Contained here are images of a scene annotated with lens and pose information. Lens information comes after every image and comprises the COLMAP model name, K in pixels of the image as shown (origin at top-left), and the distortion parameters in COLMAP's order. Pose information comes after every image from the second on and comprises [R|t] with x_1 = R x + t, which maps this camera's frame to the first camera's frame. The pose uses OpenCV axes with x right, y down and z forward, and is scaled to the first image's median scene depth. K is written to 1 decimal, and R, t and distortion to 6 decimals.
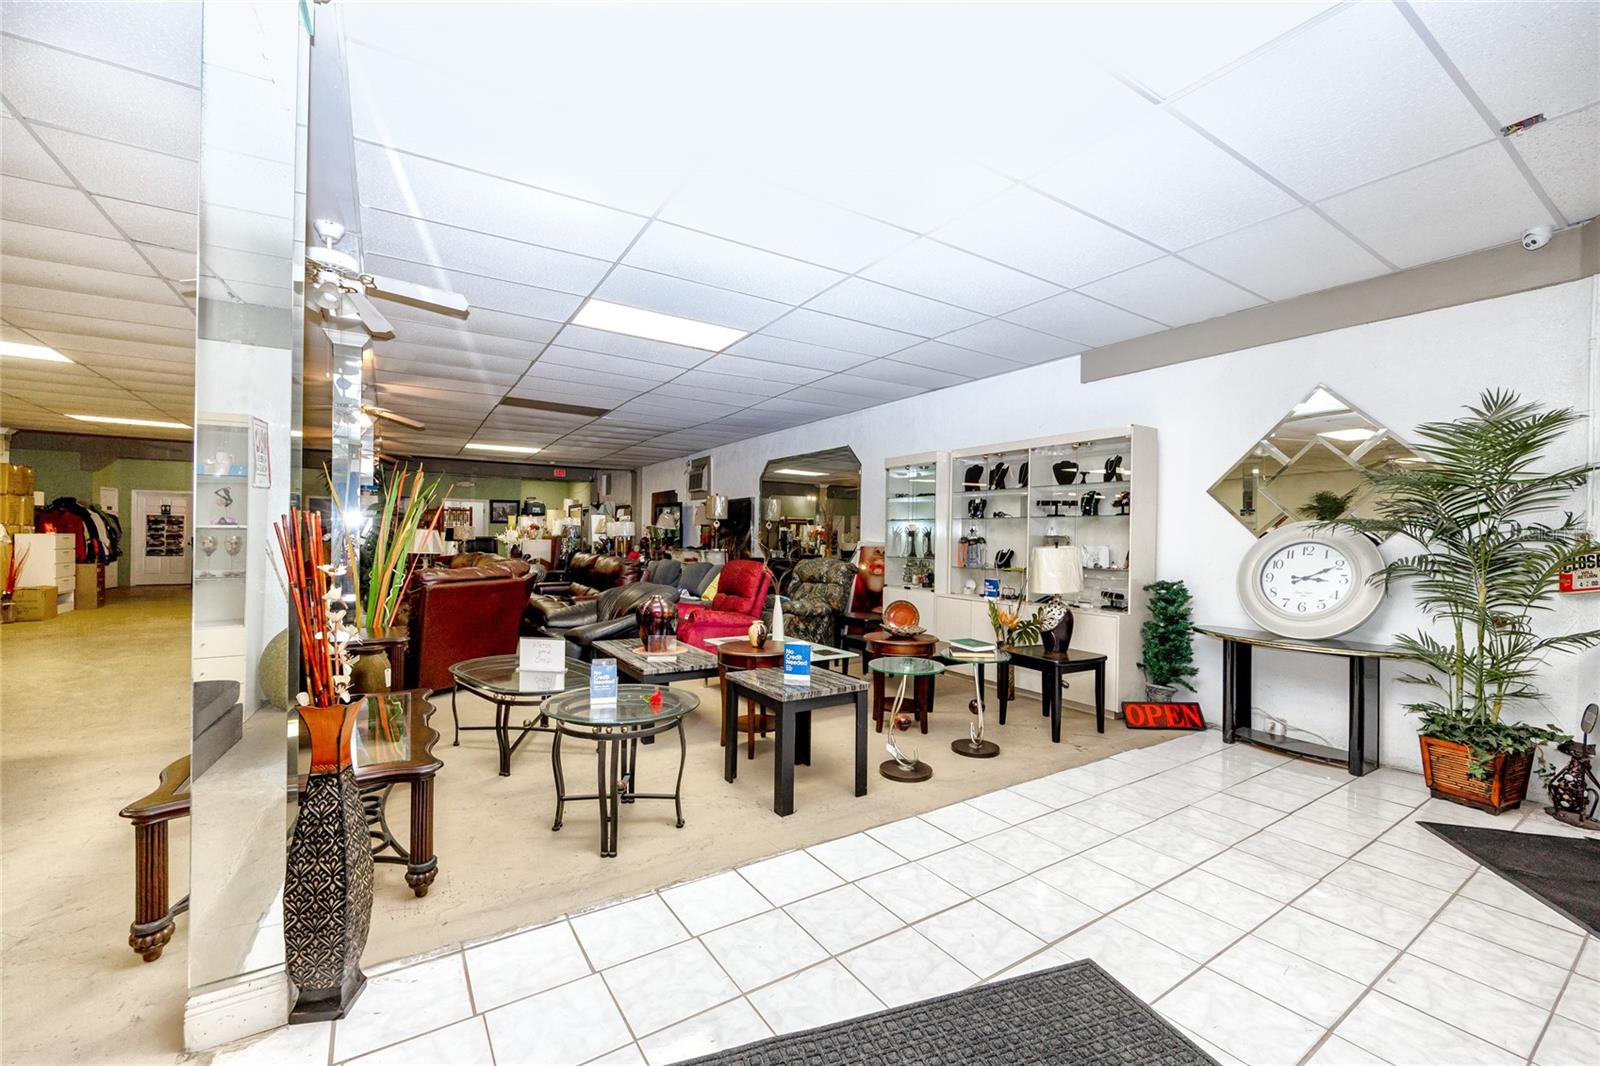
lens RADIAL K [[626.9, 0, 787.2], [0, 626.9, 535.6], [0, 0, 1]] dist [-0.003500, -0.000163]
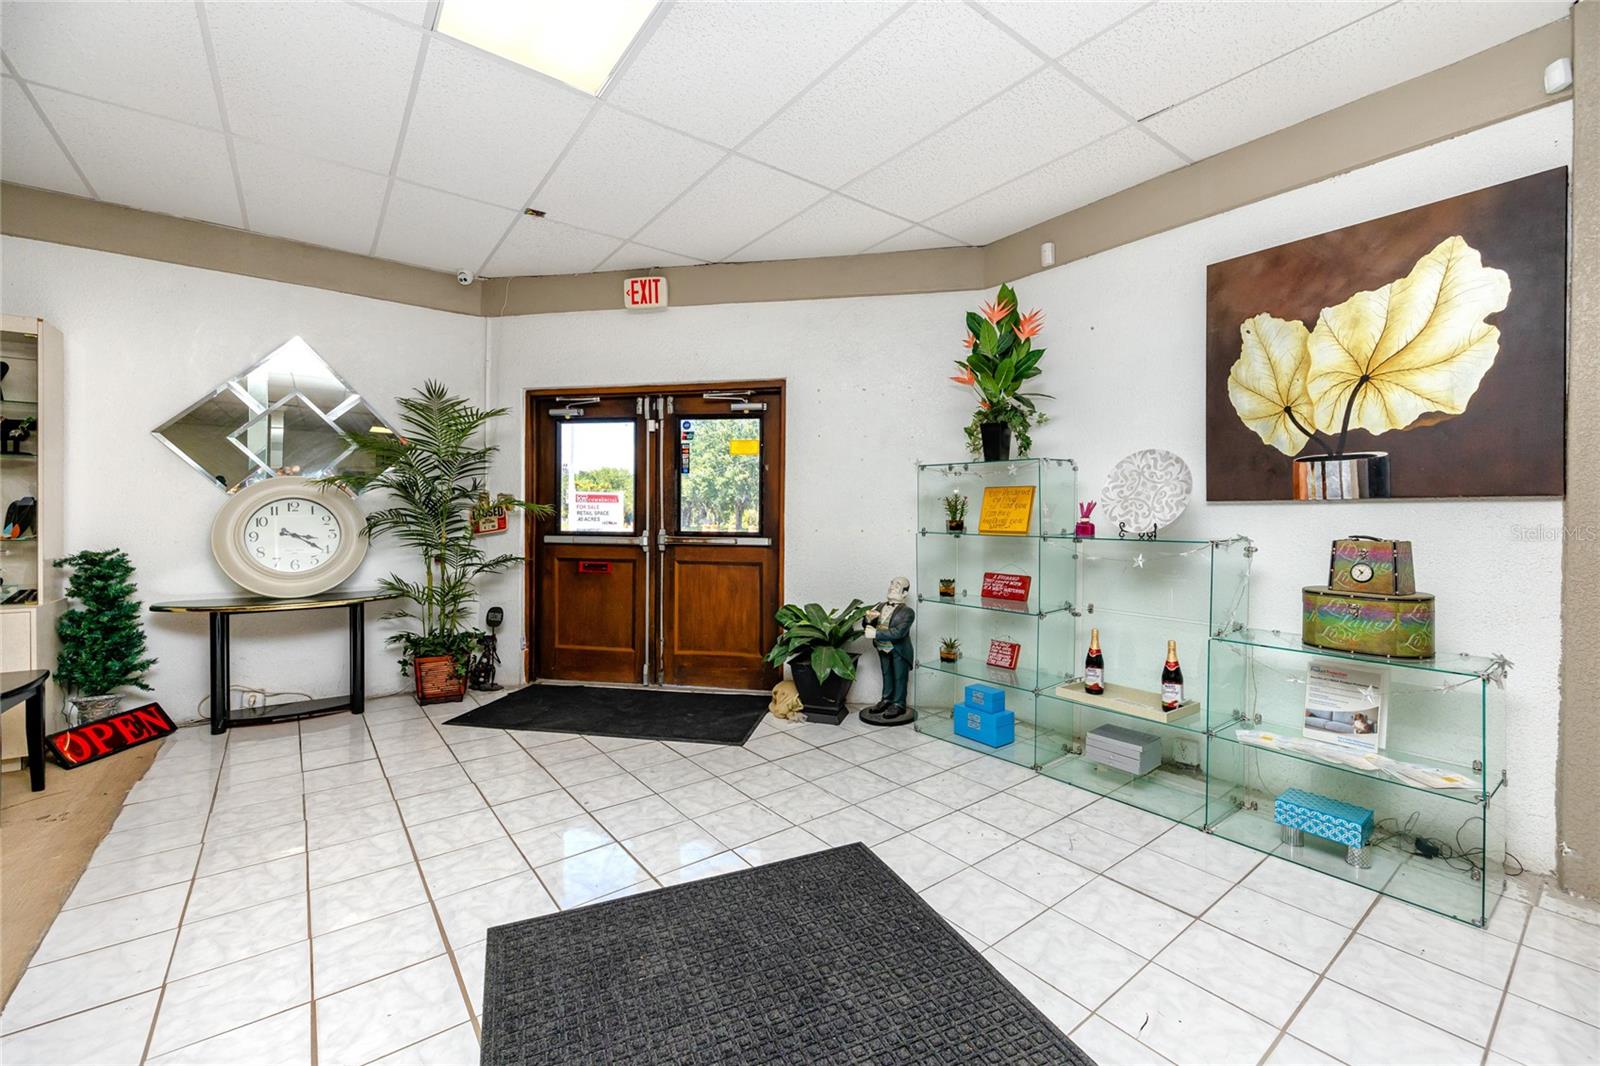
lens RADIAL K [[670.9, 0, 807.8], [0, 670.9, 518.8], [0, 0, 1]] dist [-0.000458, 0.000505]
pose [[-0.097660, -0.021027, 0.994998, -0.335029], [-0.013414, 0.999714, 0.019810, 0.013784], [-0.995129, -0.011412, -0.097914, 0.365882]]
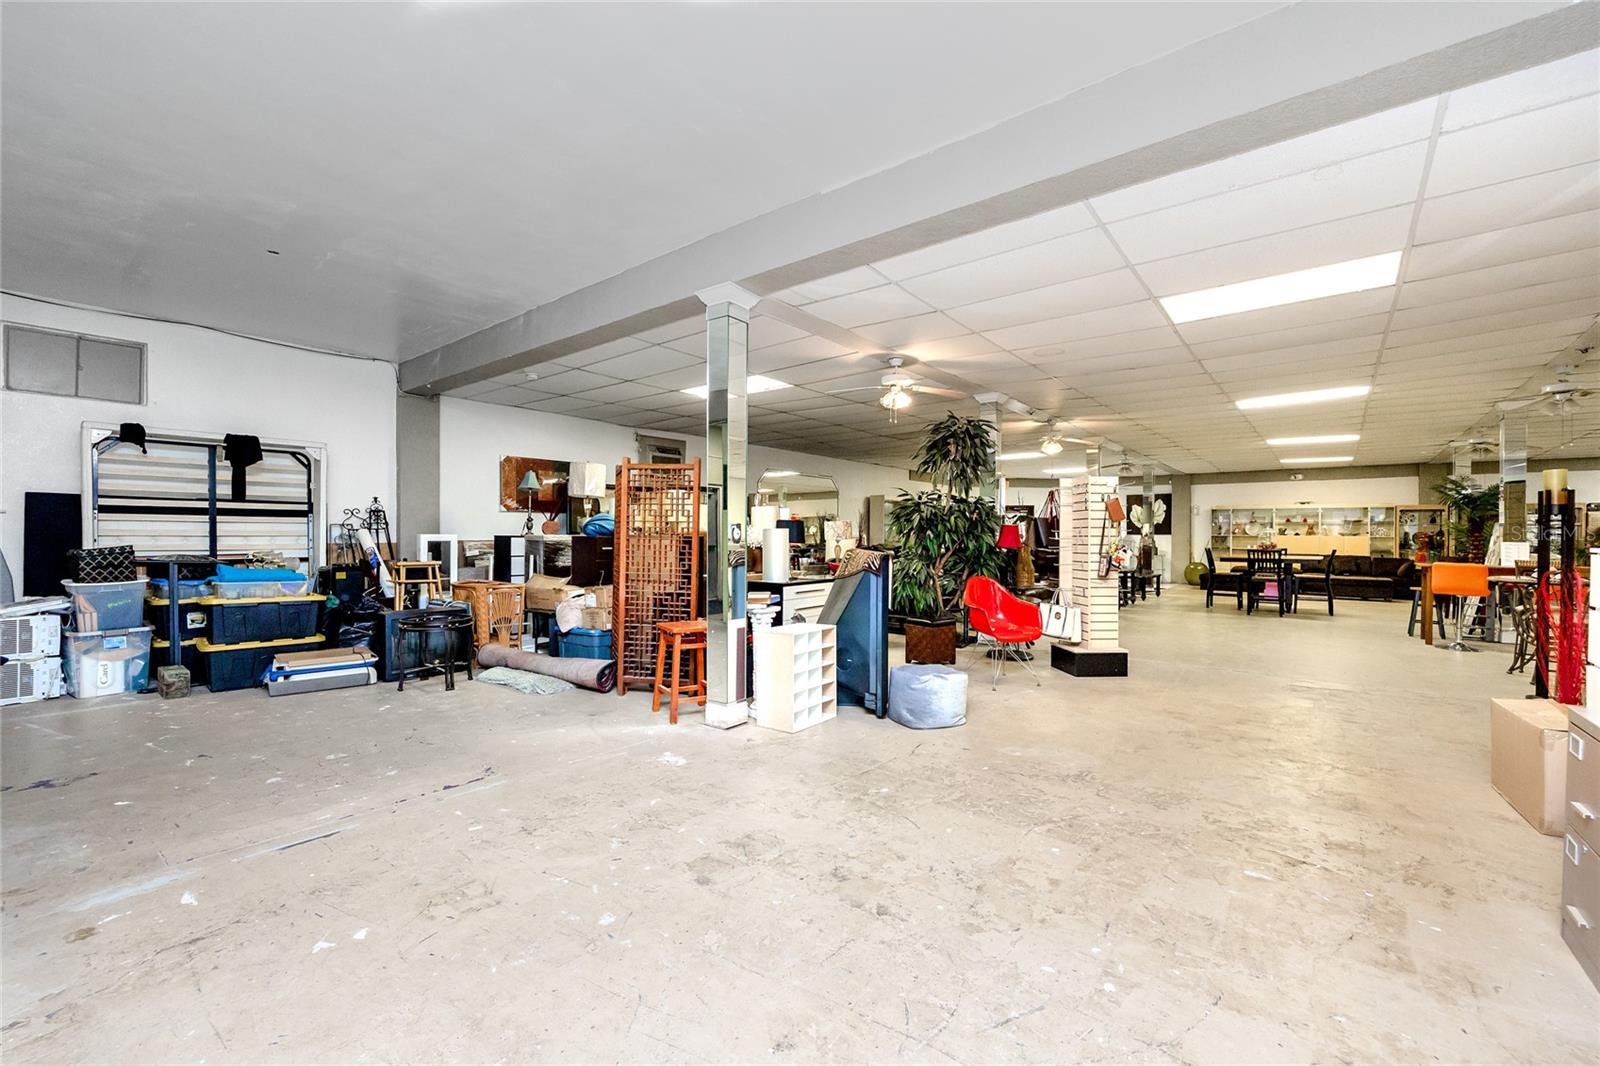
lens RADIAL K [[670.9, 0, 801.0], [0, 670.9, 535.5], [0, 0, 1]] dist [-0.000458, 0.000505]
pose [[-0.333500, -0.009634, 0.942701, -1.395981], [-0.013272, 0.999897, 0.005523, 0.013660], [-0.942657, -0.010670, -0.333593, 1.515949]]
